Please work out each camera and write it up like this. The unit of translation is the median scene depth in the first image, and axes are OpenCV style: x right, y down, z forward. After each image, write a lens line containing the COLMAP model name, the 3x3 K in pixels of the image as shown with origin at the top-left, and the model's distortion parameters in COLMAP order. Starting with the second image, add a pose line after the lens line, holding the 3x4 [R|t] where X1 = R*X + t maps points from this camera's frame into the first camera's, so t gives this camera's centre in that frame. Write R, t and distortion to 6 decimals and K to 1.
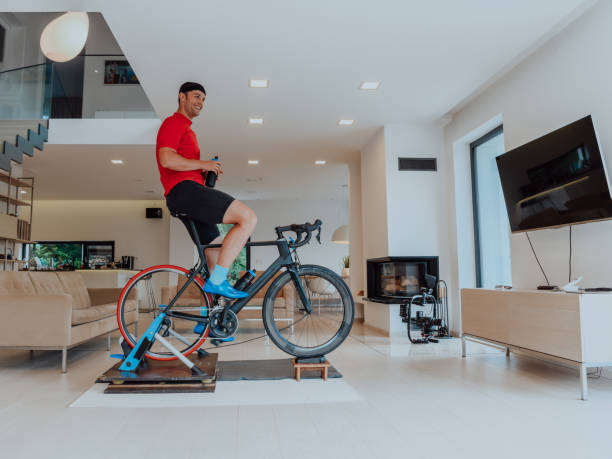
lens RADIAL K [[481.6, 0, 270.7], [0, 481.6, 229.3], [0, 0, 1]] dist [-0.061243, -0.001344]
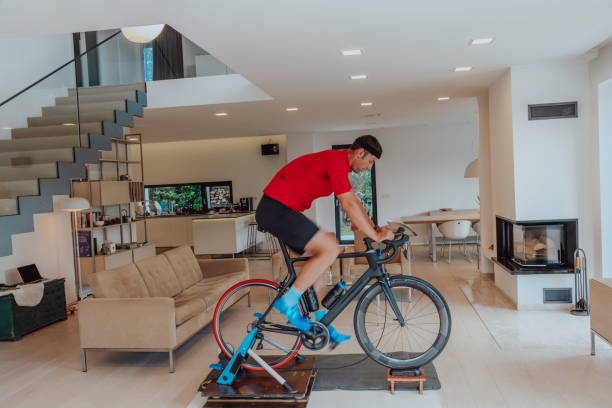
lens RADIAL K [[536.0, 0, 308.2], [0, 536.0, 205.6], [0, 0, 1]] dist [-0.004826, 0.008888]
pose [[0.979006, -0.033642, -0.201037, 0.073480], [0.062793, 0.988097, 0.140435, -0.139264], [0.193919, -0.150110, 0.969465, -0.027268]]
